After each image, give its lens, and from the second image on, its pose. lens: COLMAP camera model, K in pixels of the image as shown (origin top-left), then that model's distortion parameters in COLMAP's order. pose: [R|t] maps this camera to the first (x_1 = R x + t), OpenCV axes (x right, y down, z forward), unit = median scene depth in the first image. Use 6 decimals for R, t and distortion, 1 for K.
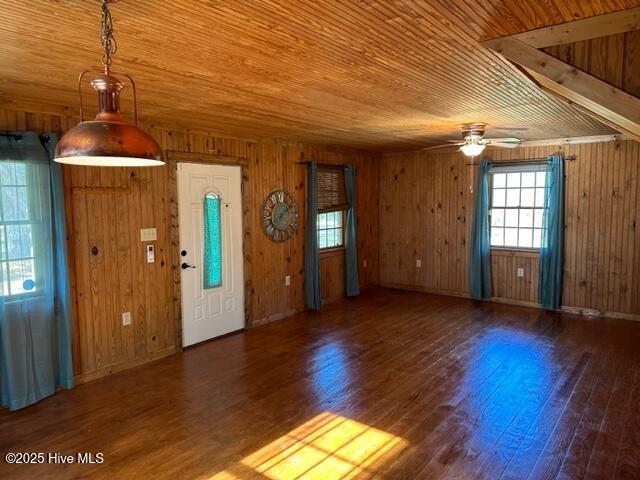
lens RADIAL K [[444.7, 0, 310.8], [0, 444.7, 235.3], [0, 0, 1]] dist [0.054942, -0.061948]
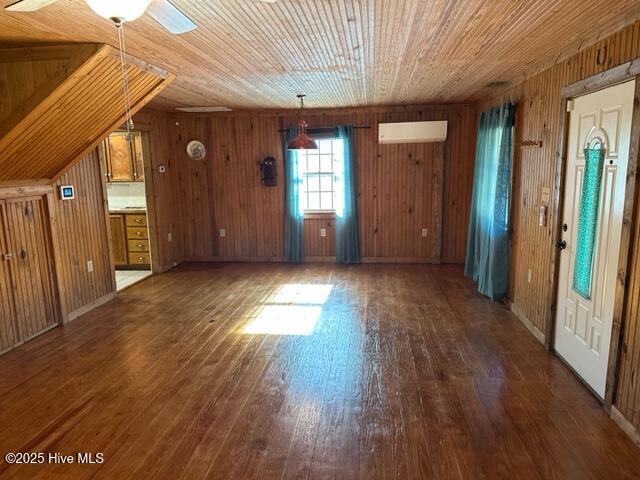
lens RADIAL K [[444.7, 0, 324.1], [0, 444.7, 239.0], [0, 0, 1]] dist [0.054942, -0.061948]
pose [[-0.841805, 0.115781, -0.527218, 0.348148], [-0.015074, 0.971302, 0.237373, -0.087775], [0.539571, 0.207770, -0.815902, 1.120204]]
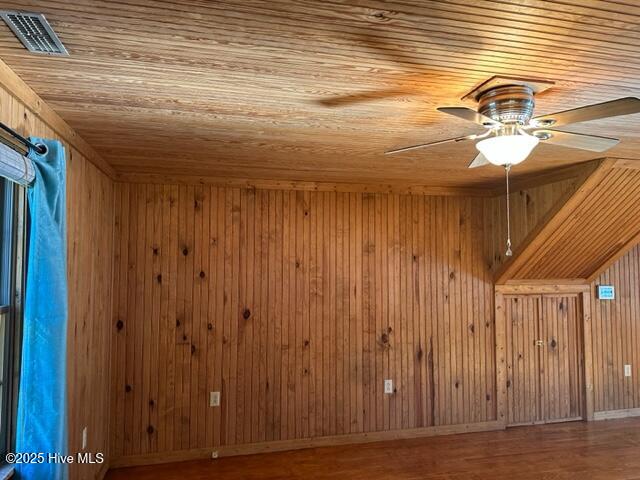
lens RADIAL K [[444.7, 0, 319.8], [0, 444.7, 242.7], [0, 0, 1]] dist [0.054942, -0.061948]
pose [[-0.788386, 0.041590, 0.613773, 0.206428], [0.059259, 0.998207, 0.008478, -0.100308], [-0.612320, 0.043055, -0.789437, 1.171650]]
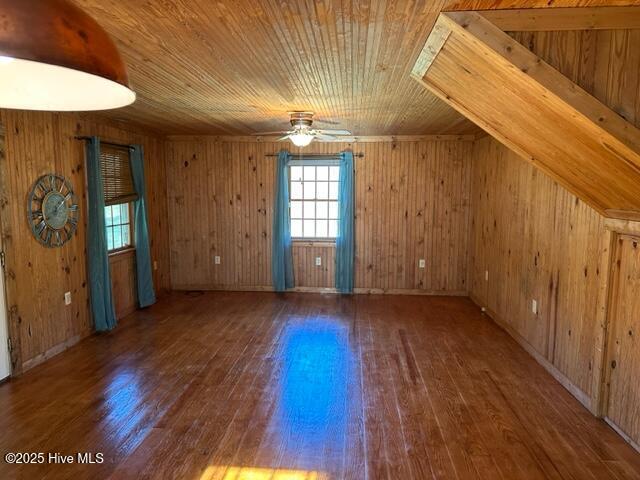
lens RADIAL K [[444.7, 0, 326.9], [0, 444.7, 239.7], [0, 0, 1]] dist [0.054942, -0.061948]
pose [[0.817307, -0.049790, 0.574047, -0.125980], [0.033413, 0.998679, 0.039049, -0.009298], [-0.575233, -0.012735, 0.817890, 0.152309]]
